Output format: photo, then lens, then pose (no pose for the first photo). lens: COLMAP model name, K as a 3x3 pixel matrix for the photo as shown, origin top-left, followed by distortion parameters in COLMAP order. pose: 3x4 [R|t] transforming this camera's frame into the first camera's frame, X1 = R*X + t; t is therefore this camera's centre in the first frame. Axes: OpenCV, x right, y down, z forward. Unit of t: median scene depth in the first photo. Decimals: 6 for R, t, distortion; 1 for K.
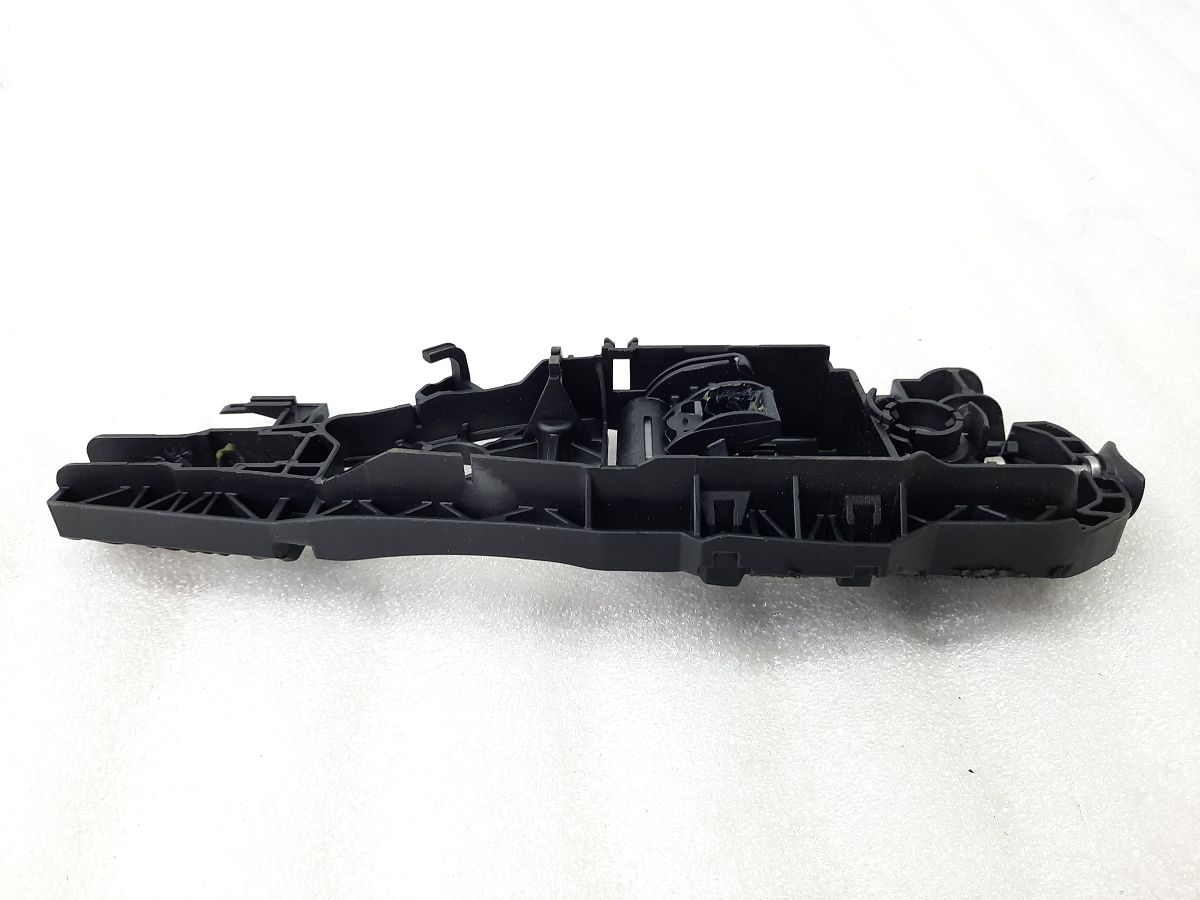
lens RADIAL K [[930.3, 0, 600.0], [0, 930.3, 450.0], [0, 0, 1]] dist [-0.035563, -0.001660]
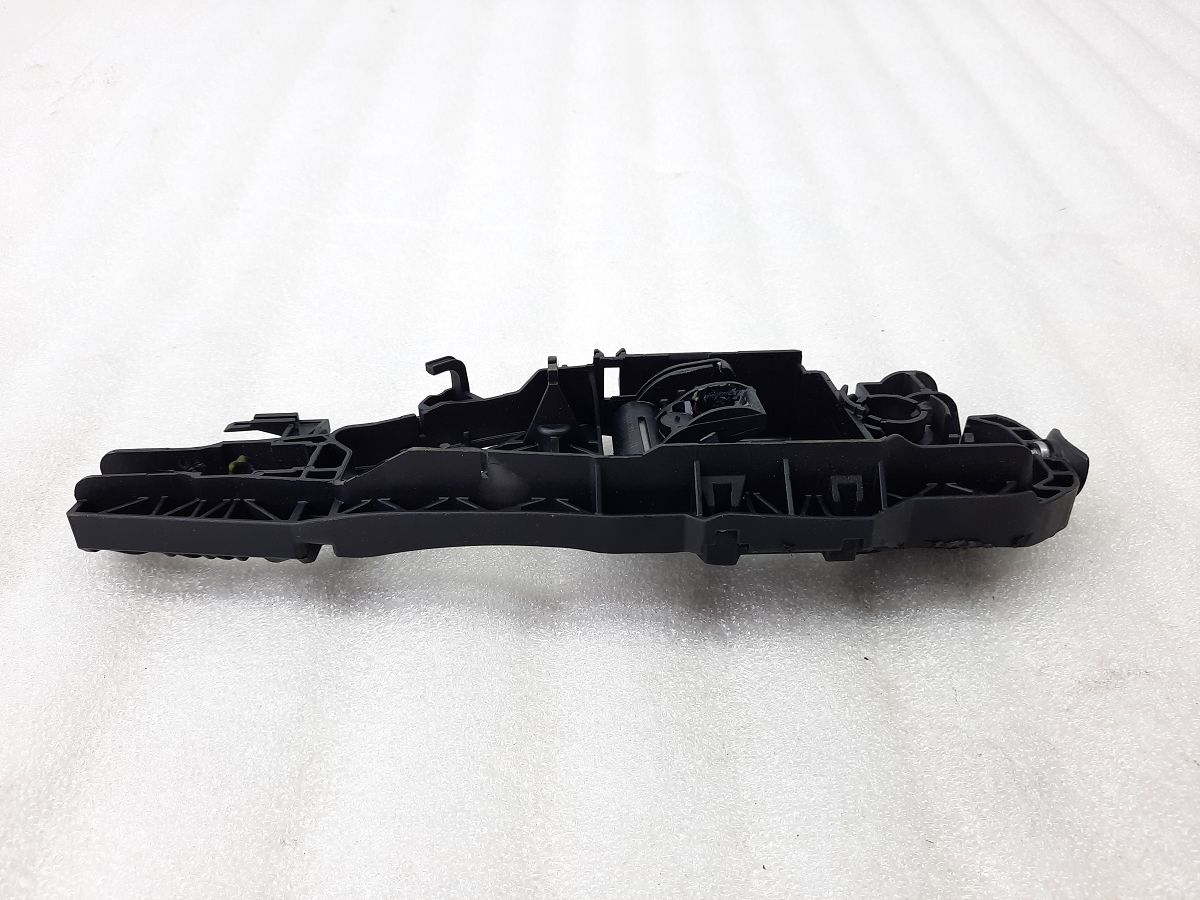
lens RADIAL K [[930.3, 0, 600.0], [0, 930.3, 450.0], [0, 0, 1]] dist [-0.035563, -0.001660]
pose [[0.997031, -0.028947, 0.071355, -0.077612], [0.032915, 0.997940, -0.055074, 0.062421], [-0.069614, 0.057259, 0.995929, -0.073479]]
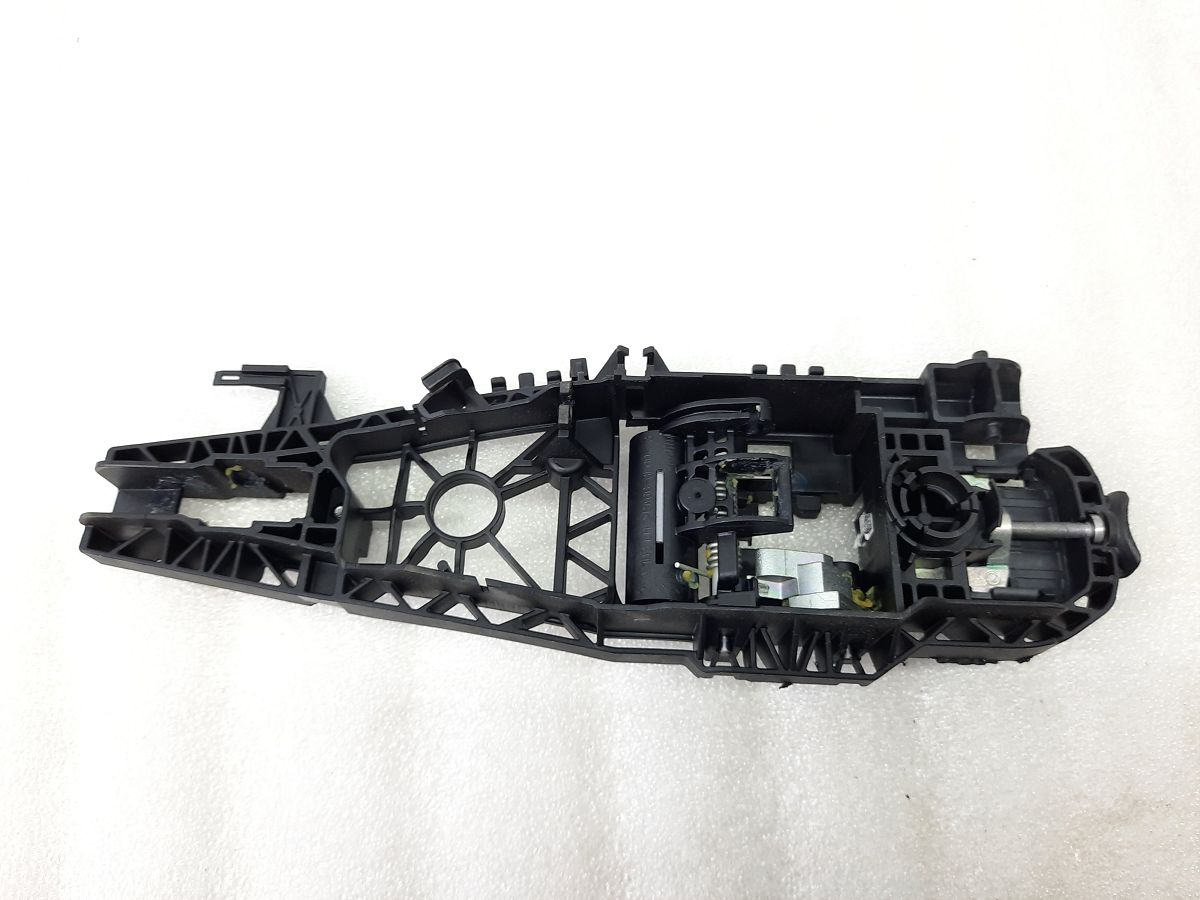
lens RADIAL K [[930.3, 0, 600.0], [0, 930.3, 450.0], [0, 0, 1]] dist [-0.035563, -0.001660]
pose [[0.999923, 0.011915, -0.003596, -0.009332], [-0.007465, 0.805361, 0.592738, -0.658038], [0.009958, -0.592665, 0.805388, 0.233670]]
